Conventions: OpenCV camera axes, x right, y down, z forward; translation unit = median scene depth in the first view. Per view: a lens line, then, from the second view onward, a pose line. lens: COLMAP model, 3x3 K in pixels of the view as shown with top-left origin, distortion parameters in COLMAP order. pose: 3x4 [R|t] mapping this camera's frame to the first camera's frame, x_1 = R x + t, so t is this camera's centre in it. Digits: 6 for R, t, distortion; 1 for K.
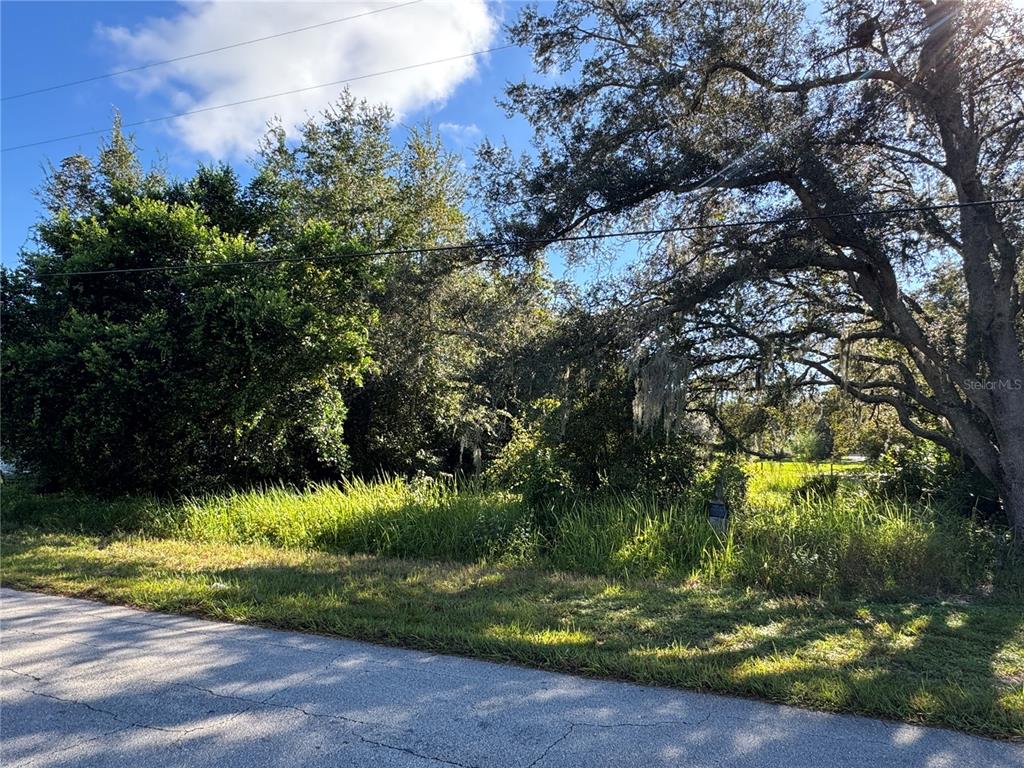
lens RADIAL K [[611.1, 0, 511.9], [0, 611.1, 386.8], [0, 0, 1]] dist [-0.006017, 0.005844]
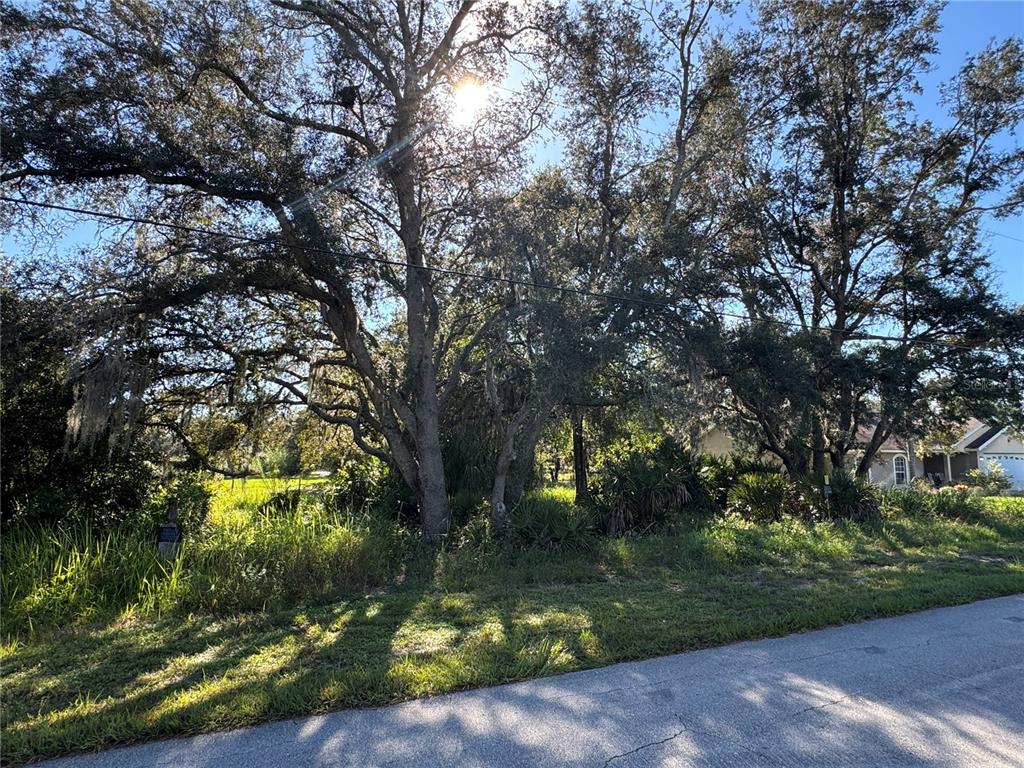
lens RADIAL K [[611.1, 0, 509.8], [0, 611.1, 385.4], [0, 0, 1]] dist [-0.006017, 0.005844]
pose [[0.694575, 0.079633, 0.715000, 0.018856], [-0.058473, 0.996816, -0.054218, -0.001059], [-0.717040, -0.004150, 0.697019, -0.006029]]
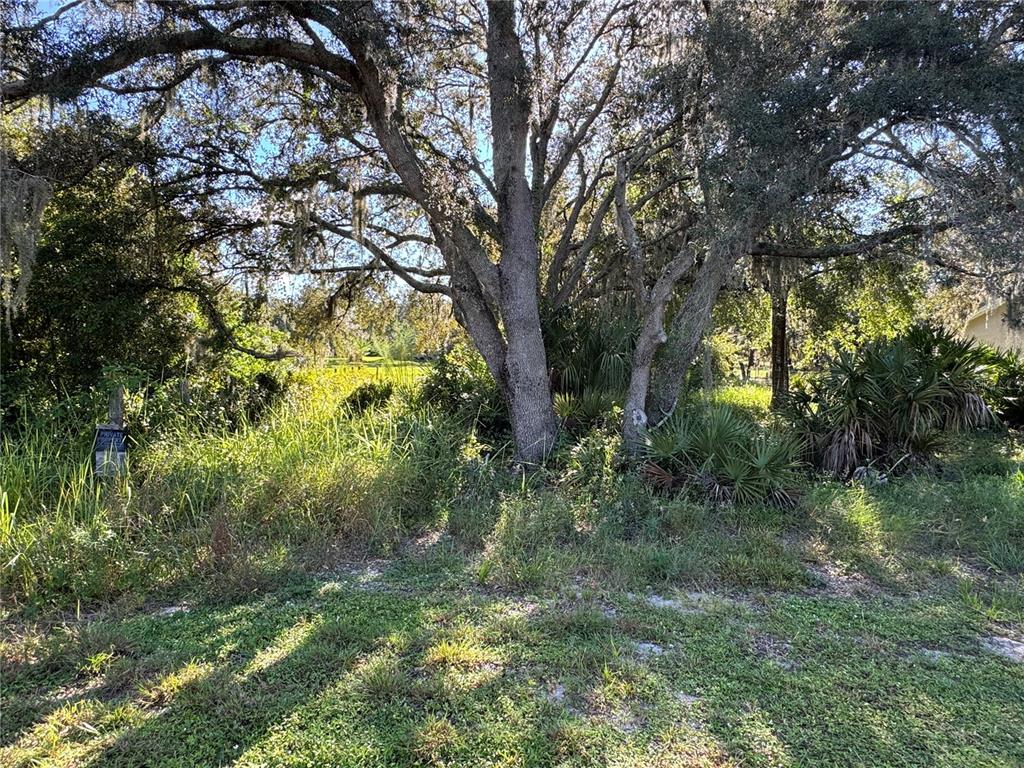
lens RADIAL K [[642.8, 0, 506.1], [0, 642.8, 384.9], [0, 0, 1]] dist [-0.000384, 0.001577]
pose [[0.871112, -0.016987, 0.490791, 0.380450], [-0.056189, 0.989391, 0.133975, 0.040087], [-0.487860, -0.144284, 0.860915, 0.268485]]
